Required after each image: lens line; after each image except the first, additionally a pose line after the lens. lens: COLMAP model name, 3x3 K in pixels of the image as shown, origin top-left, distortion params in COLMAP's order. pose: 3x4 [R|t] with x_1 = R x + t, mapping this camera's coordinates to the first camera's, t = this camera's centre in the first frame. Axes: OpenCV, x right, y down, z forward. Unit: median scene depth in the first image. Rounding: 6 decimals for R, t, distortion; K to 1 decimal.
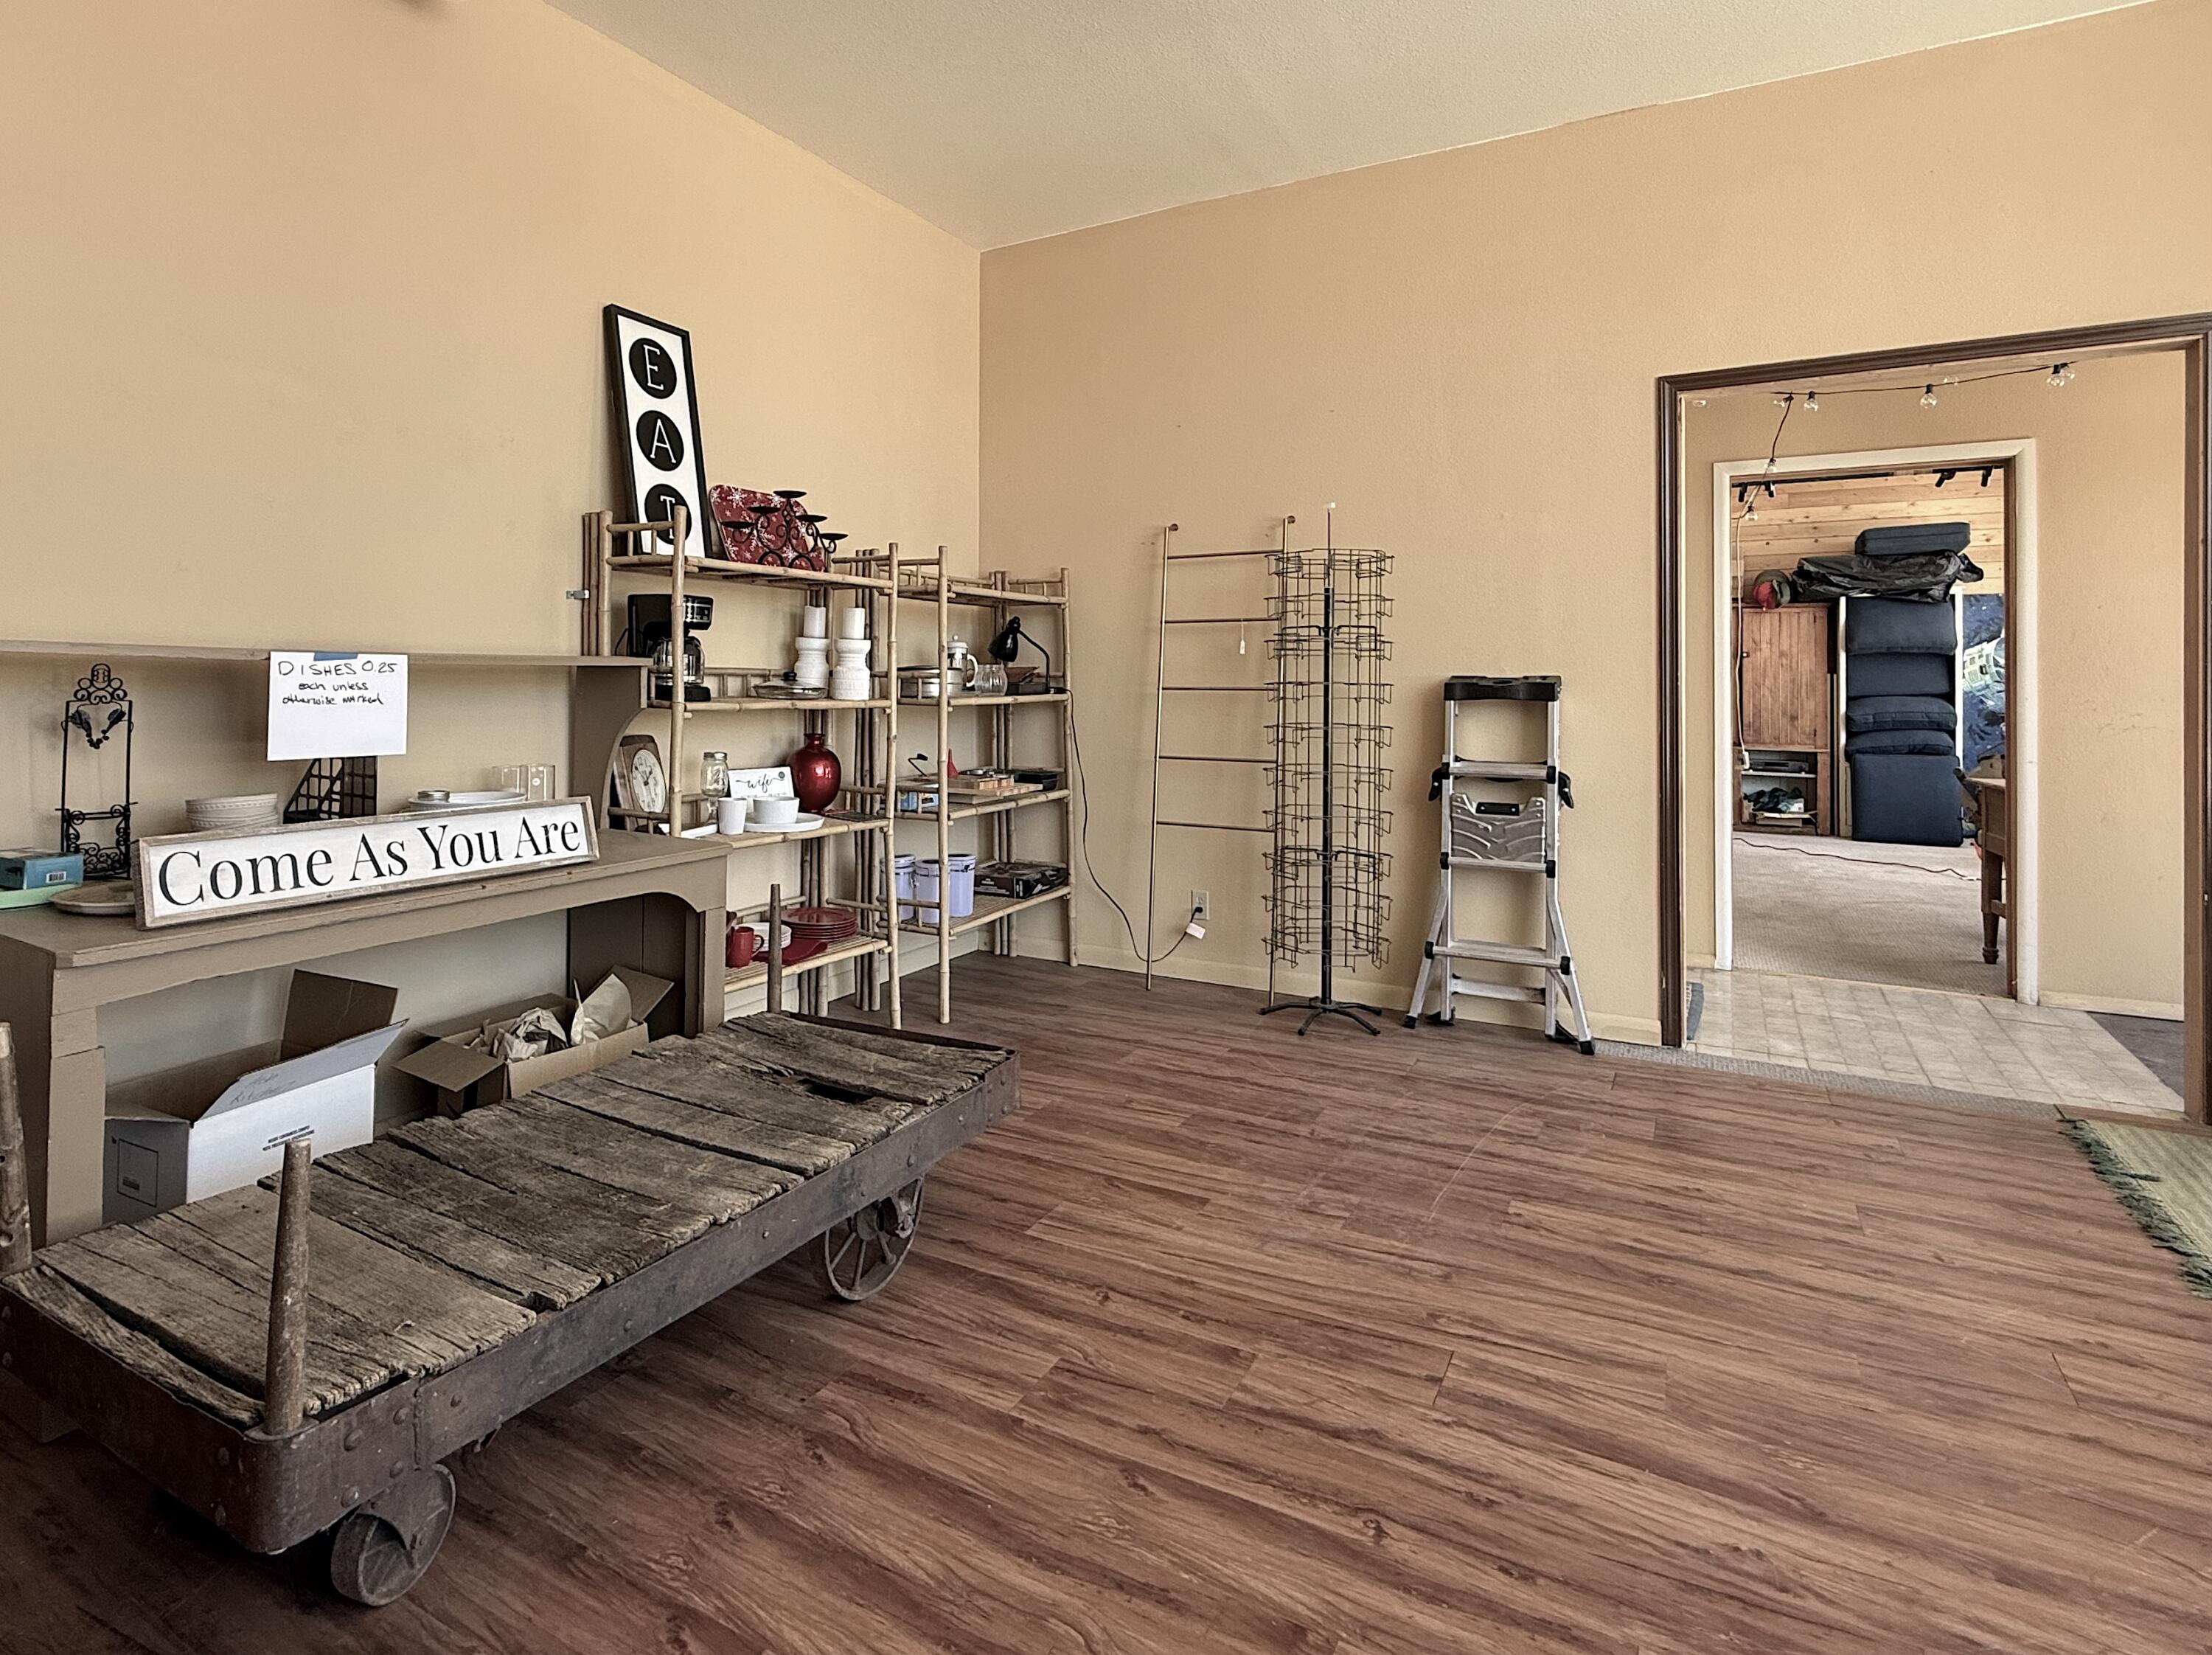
lens RADIAL K [[1169.5, 0, 1041.5], [0, 1169.5, 663.5], [0, 0, 1]] dist [-0.003407, 0.000671]
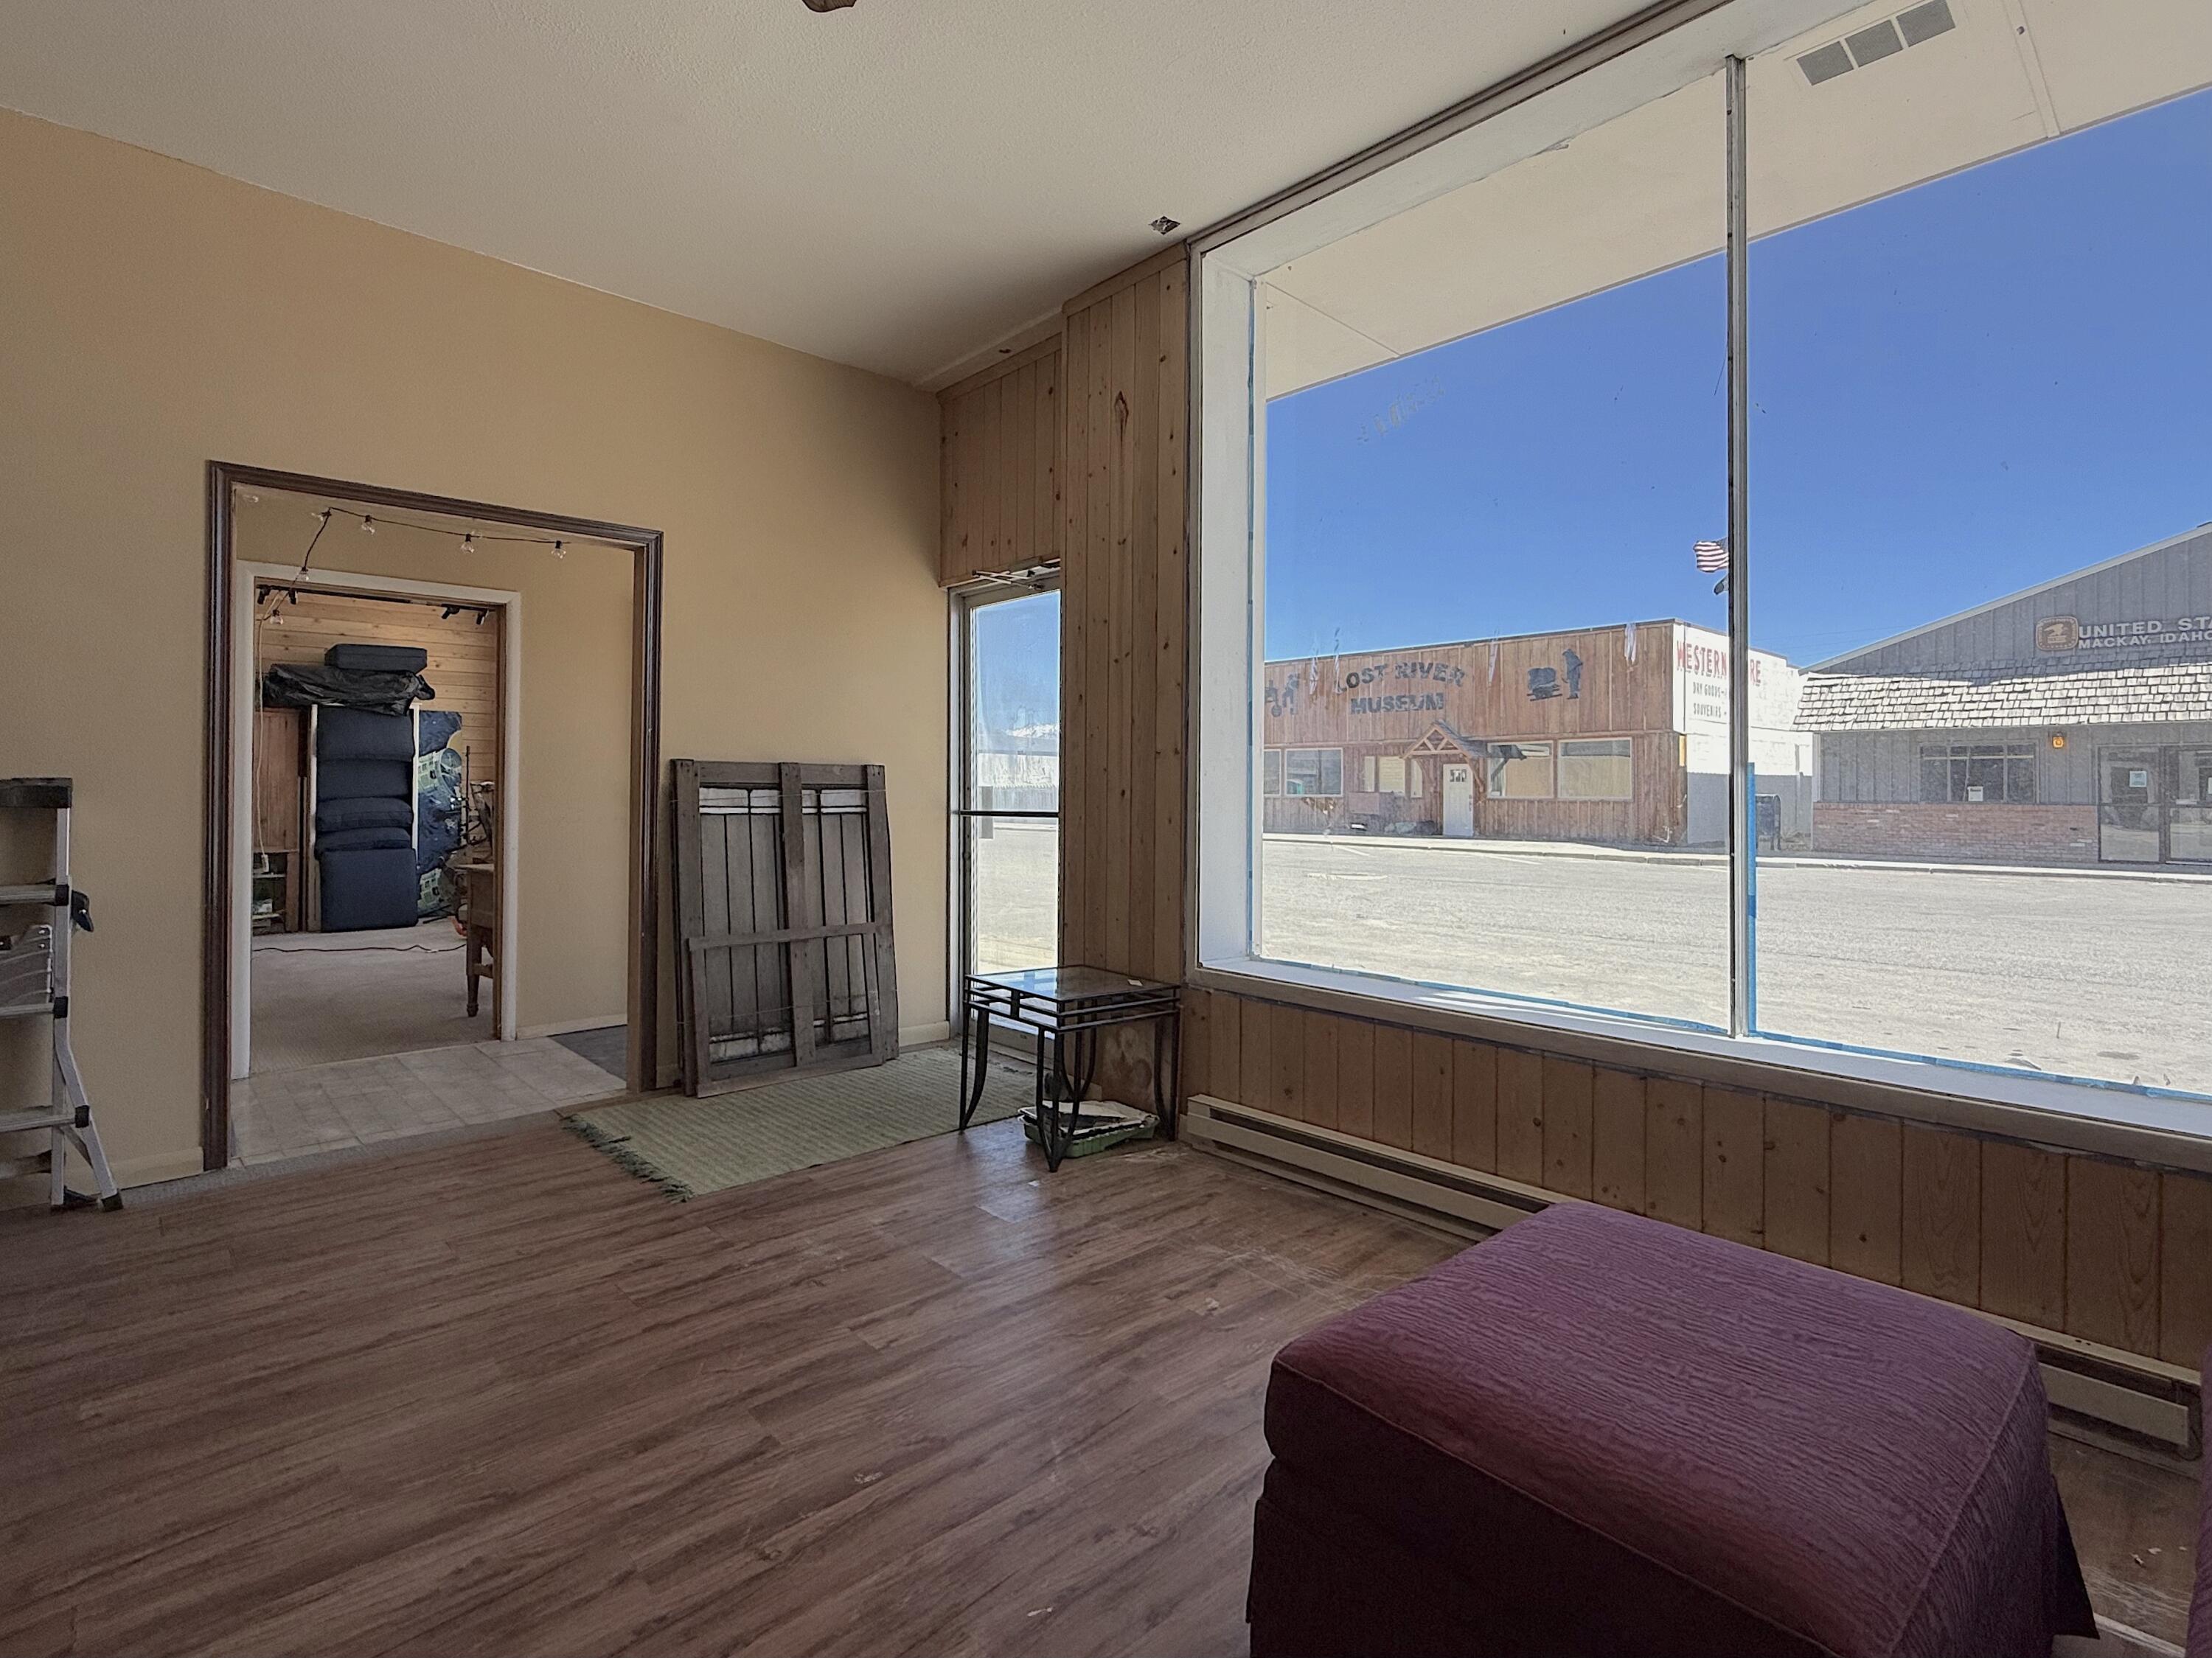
lens RADIAL K [[1071.1, 0, 1118.6], [0, 1071.1, 783.7], [0, 0, 1]] dist [-0.000934, -0.000643]
pose [[0.279307, 0.001324, 0.960201, -0.090671], [-0.015920, 0.999868, 0.003252, 0.000034], [-0.960070, -0.016195, 0.279291, 0.057516]]
